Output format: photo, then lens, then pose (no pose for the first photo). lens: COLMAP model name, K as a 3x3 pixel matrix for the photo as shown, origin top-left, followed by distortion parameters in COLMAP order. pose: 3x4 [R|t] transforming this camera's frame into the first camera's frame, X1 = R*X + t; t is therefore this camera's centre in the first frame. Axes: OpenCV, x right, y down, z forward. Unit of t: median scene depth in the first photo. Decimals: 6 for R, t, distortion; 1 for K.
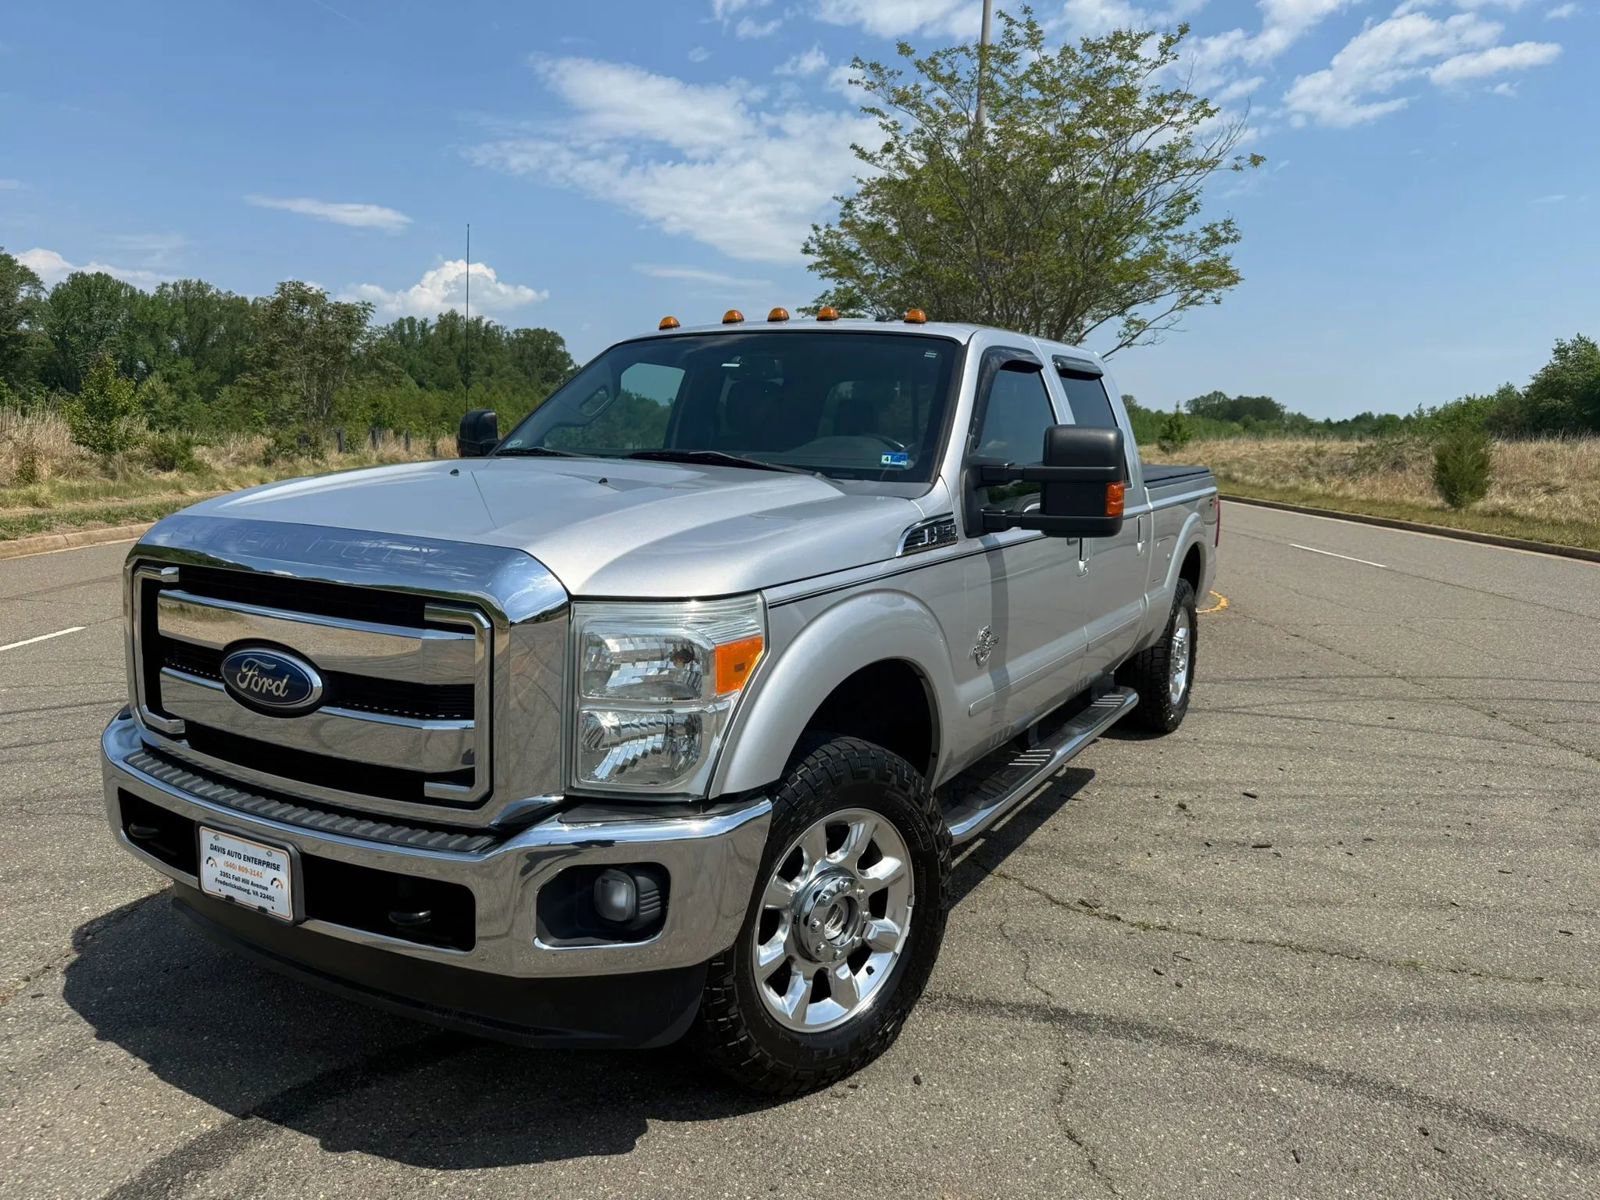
lens RADIAL K [[1207.5, 0, 817.0], [0, 1207.5, 599.9], [0, 0, 1]] dist [0.065985, -0.124031]
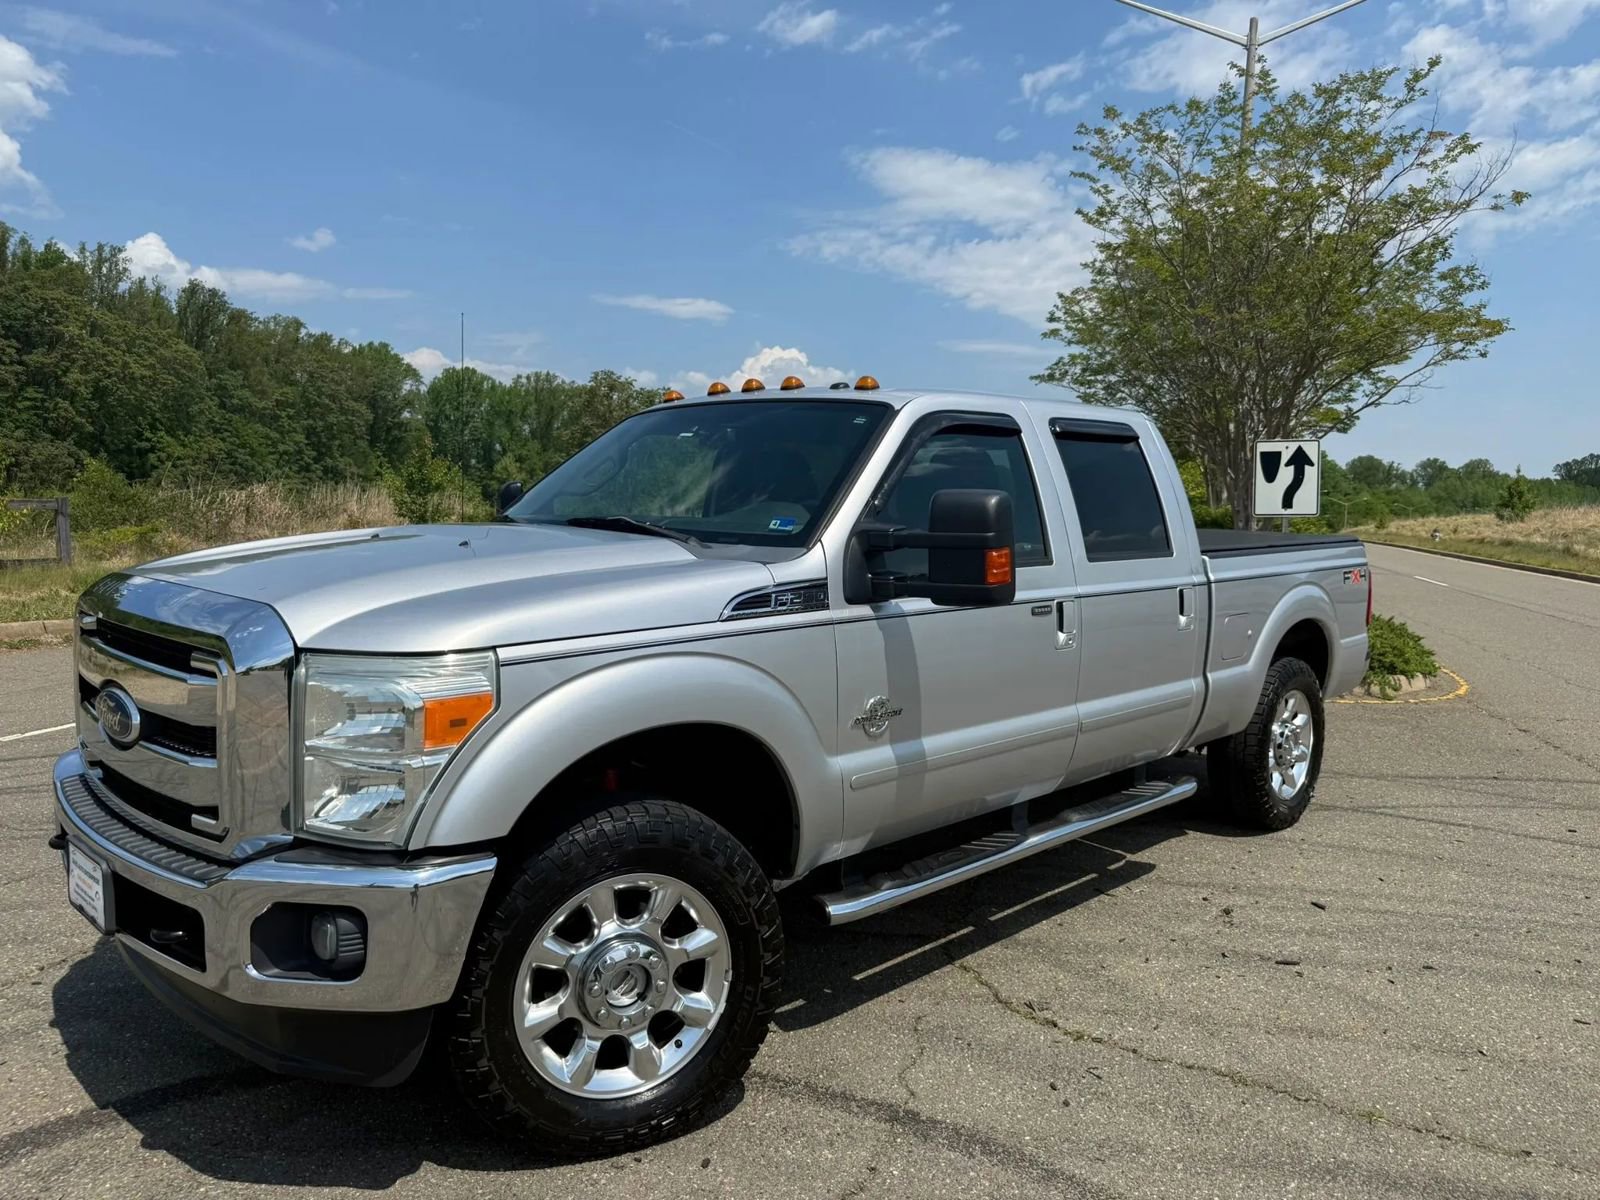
lens RADIAL K [[1207.5, 0, 817.0], [0, 1207.5, 599.9], [0, 0, 1]] dist [0.065985, -0.124031]
pose [[0.961656, 0.016037, -0.273790, 0.104801], [-0.032044, 0.998022, -0.054091, -0.000460], [0.272381, 0.060790, 0.960267, 0.017260]]
